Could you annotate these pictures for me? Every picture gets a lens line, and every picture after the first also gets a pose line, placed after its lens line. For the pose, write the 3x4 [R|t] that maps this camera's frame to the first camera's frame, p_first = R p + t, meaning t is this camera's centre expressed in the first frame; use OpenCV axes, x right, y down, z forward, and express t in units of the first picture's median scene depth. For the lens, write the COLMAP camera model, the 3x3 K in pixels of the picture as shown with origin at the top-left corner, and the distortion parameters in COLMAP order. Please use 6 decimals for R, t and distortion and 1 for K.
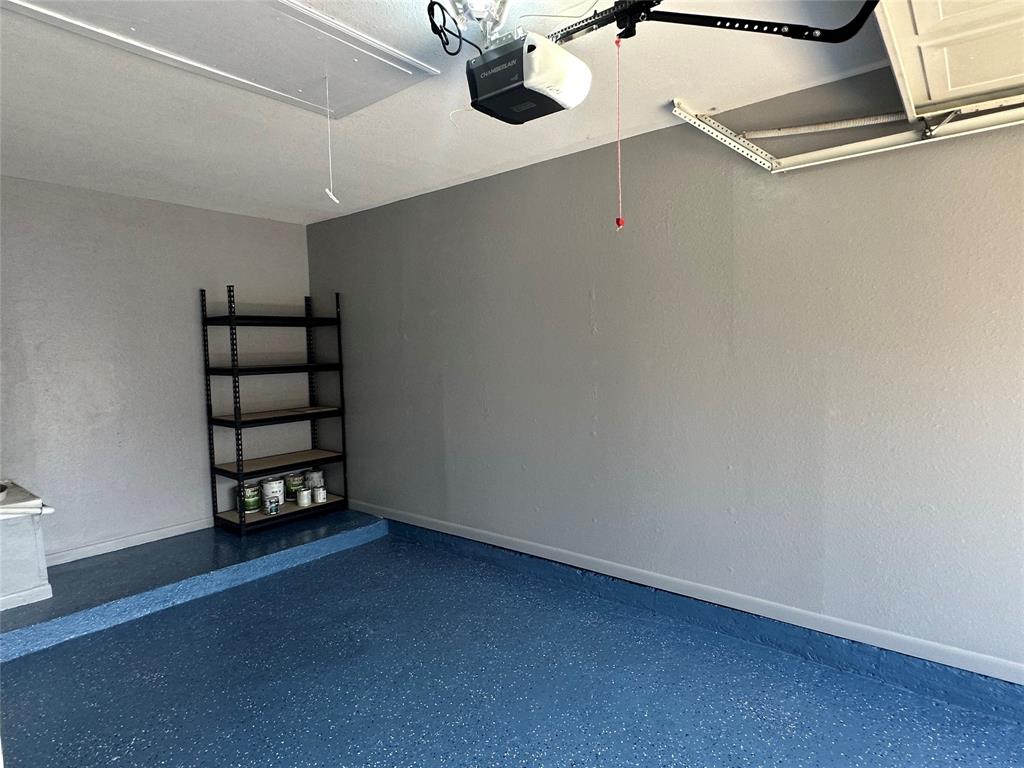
lens RADIAL K [[572.8, 0, 510.5], [0, 572.8, 384.7], [0, 0, 1]] dist [0.002440, -0.001222]
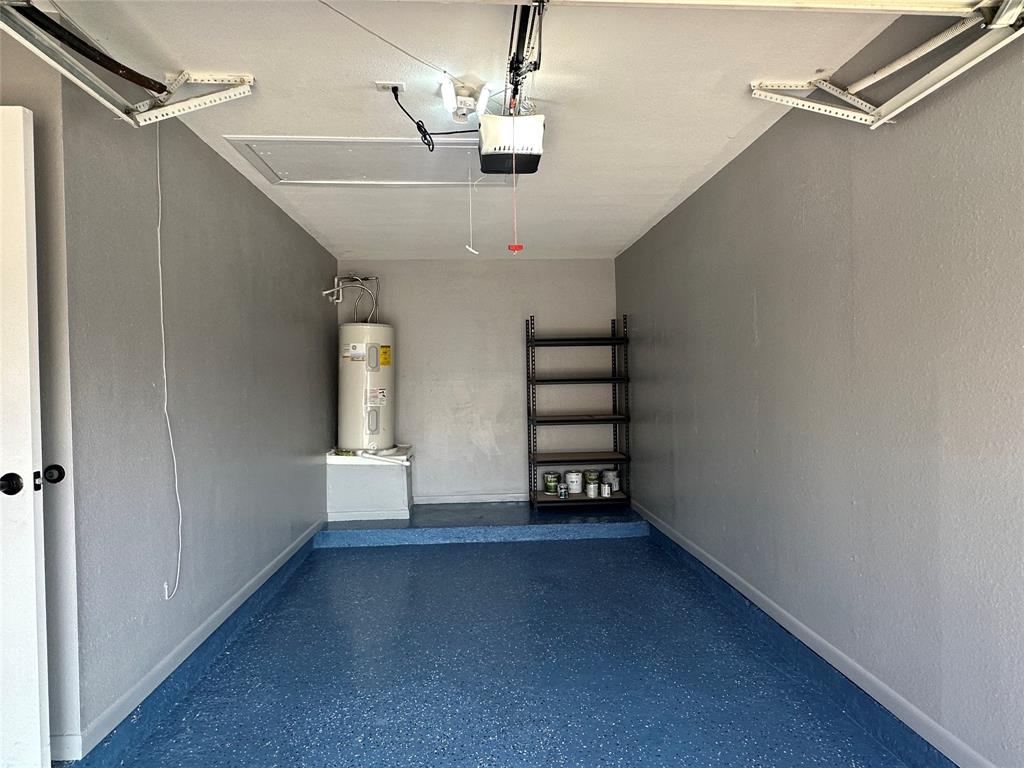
lens RADIAL K [[572.8, 0, 512.3], [0, 572.8, 384.3], [0, 0, 1]] dist [0.002440, -0.001222]
pose [[0.688790, 0.016104, -0.724782, 0.402445], [-0.042511, 0.998930, -0.018205, 0.009337], [0.723714, 0.043351, 0.688738, 0.066643]]
